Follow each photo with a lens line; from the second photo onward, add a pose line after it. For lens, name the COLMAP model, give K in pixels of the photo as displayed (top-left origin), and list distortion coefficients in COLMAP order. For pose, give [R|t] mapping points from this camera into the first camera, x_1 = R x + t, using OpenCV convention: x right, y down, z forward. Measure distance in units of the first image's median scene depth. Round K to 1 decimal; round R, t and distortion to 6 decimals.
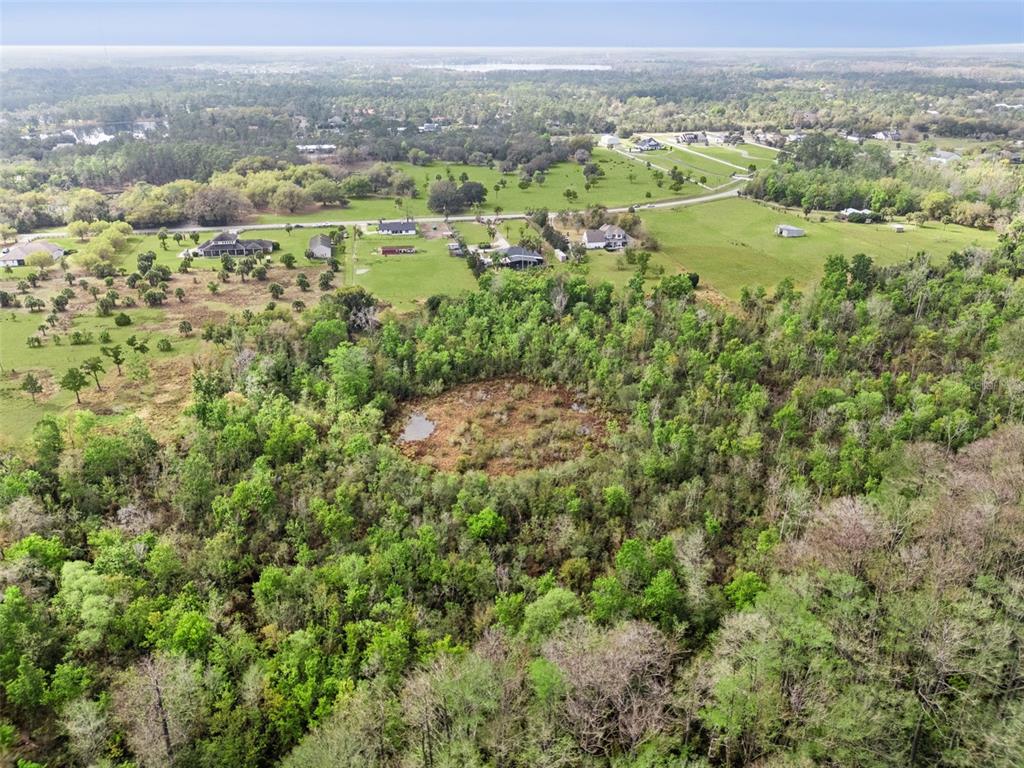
lens RADIAL K [[758.5, 0, 512.0], [0, 758.5, 384.0], [0, 0, 1]] dist [0.085336, -0.093709]
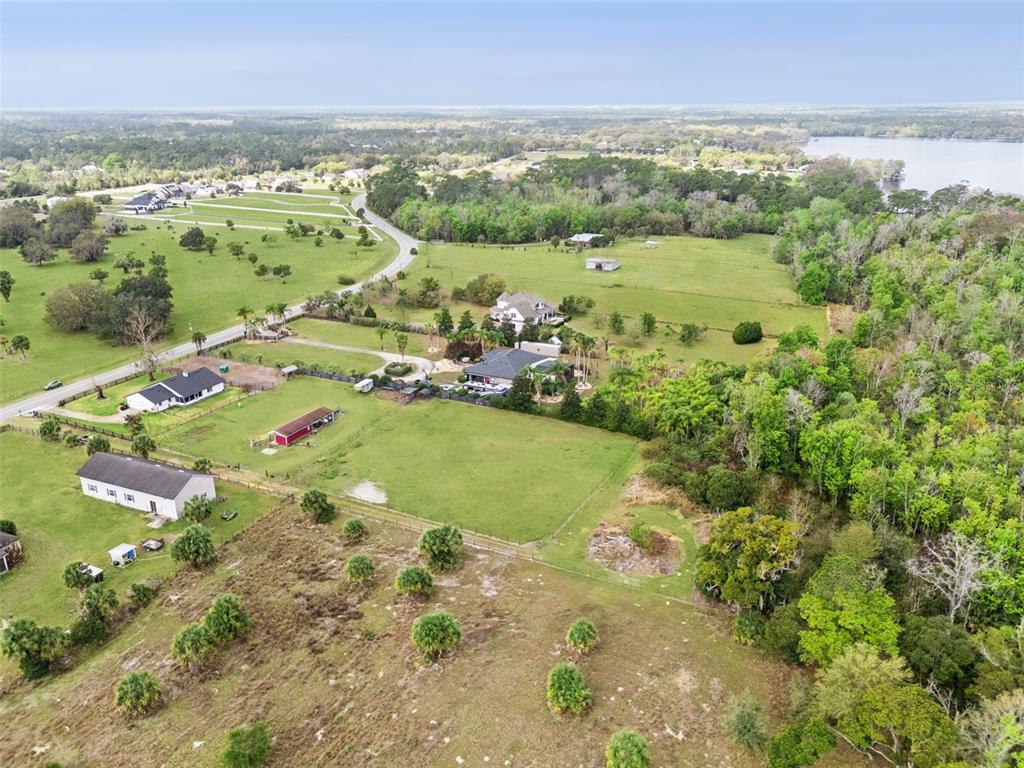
lens RADIAL K [[758.5, 0, 512.0], [0, 758.5, 384.0], [0, 0, 1]] dist [0.085336, -0.093709]
pose [[0.596509, -0.279245, 0.752462, -0.358590], [0.329152, 0.940170, 0.087971, -0.170834], [-0.732008, 0.195199, 0.652734, 0.511281]]
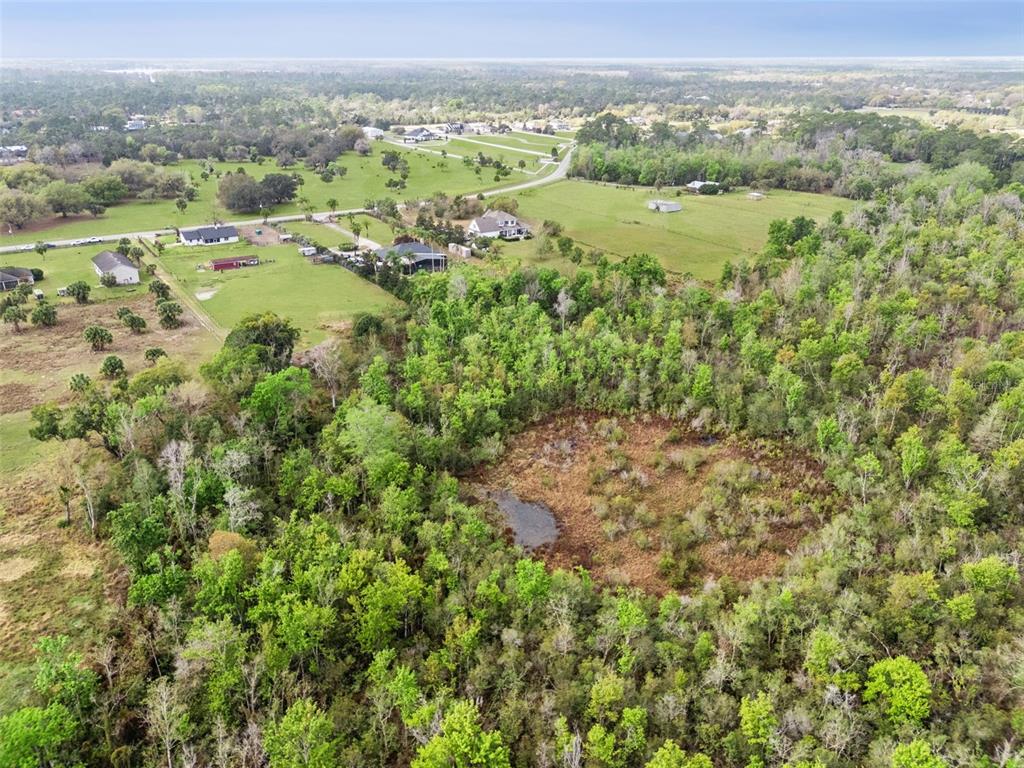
lens RADIAL K [[758.5, 0, 512.0], [0, 758.5, 384.0], [0, 0, 1]] dist [0.085336, -0.093709]
pose [[0.920276, -0.151394, 0.360794, -0.160887], [0.155621, 0.987662, 0.017496, -0.030585], [-0.358991, 0.040046, 0.932482, 0.204990]]
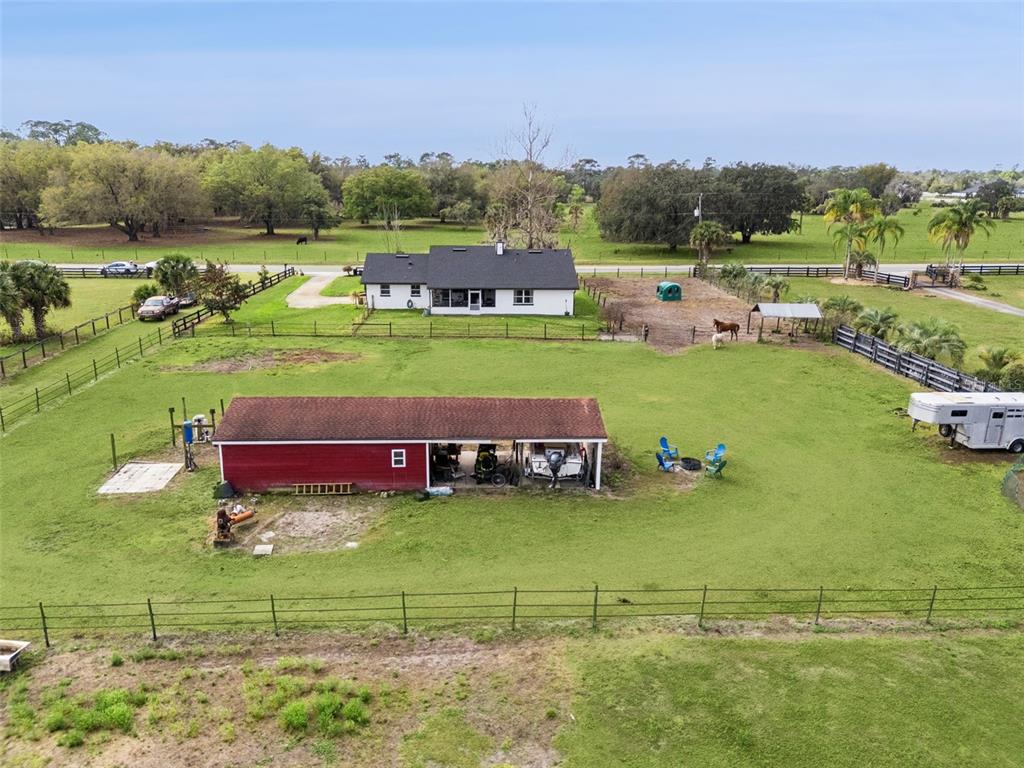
lens RADIAL K [[758.5, 0, 512.0], [0, 758.5, 384.0], [0, 0, 1]] dist [0.085336, -0.093709]
pose [[0.989007, 0.046254, -0.140448, -0.108671], [-0.067200, 0.986661, -0.148273, -0.146452], [0.131716, 0.156081, 0.978923, 0.785096]]
